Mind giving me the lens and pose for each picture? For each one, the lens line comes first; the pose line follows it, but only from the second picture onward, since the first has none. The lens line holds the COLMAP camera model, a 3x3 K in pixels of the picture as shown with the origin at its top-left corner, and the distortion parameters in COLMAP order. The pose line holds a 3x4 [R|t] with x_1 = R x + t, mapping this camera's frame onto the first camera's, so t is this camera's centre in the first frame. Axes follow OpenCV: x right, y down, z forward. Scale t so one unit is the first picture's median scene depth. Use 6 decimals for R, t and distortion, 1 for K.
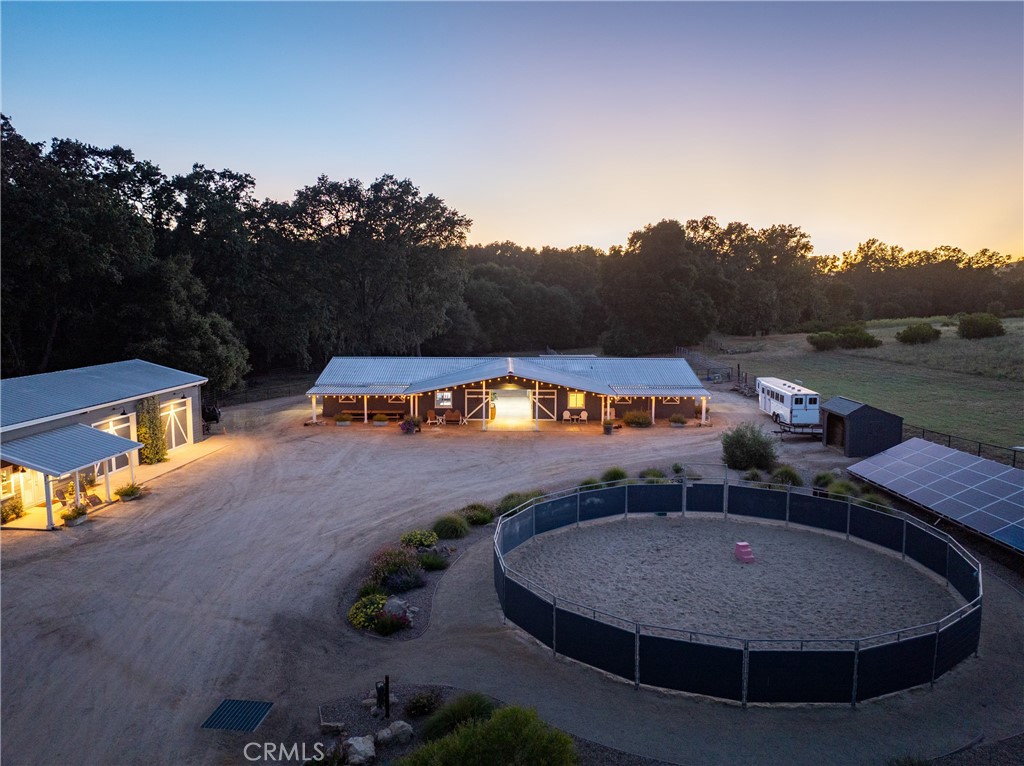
lens RADIAL K [[706.5, 0, 512.0], [0, 706.5, 383.0], [0, 0, 1]] dist [-0.045171, -0.000932]
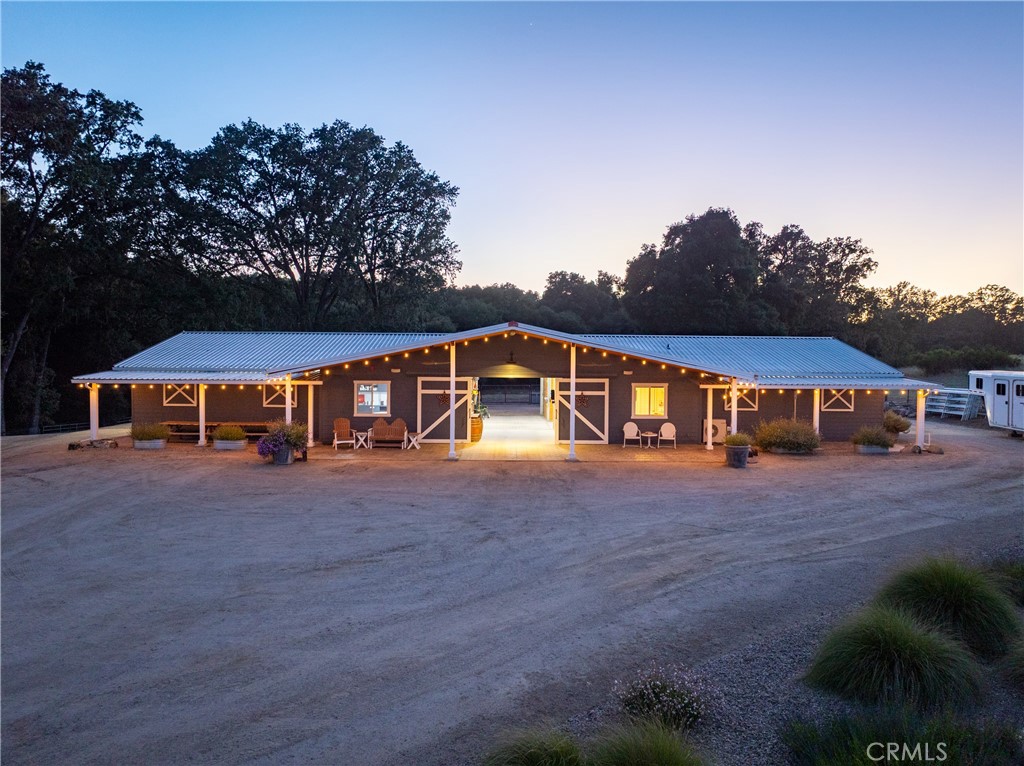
lens RADIAL K [[706.5, 0, 512.0], [0, 706.5, 383.0], [0, 0, 1]] dist [-0.045171, -0.000932]
pose [[0.999997, 0.002354, 0.000238, -0.002517], [-0.002324, 0.995965, -0.089710, 0.055532], [-0.000448, 0.089710, 0.995968, 0.522879]]
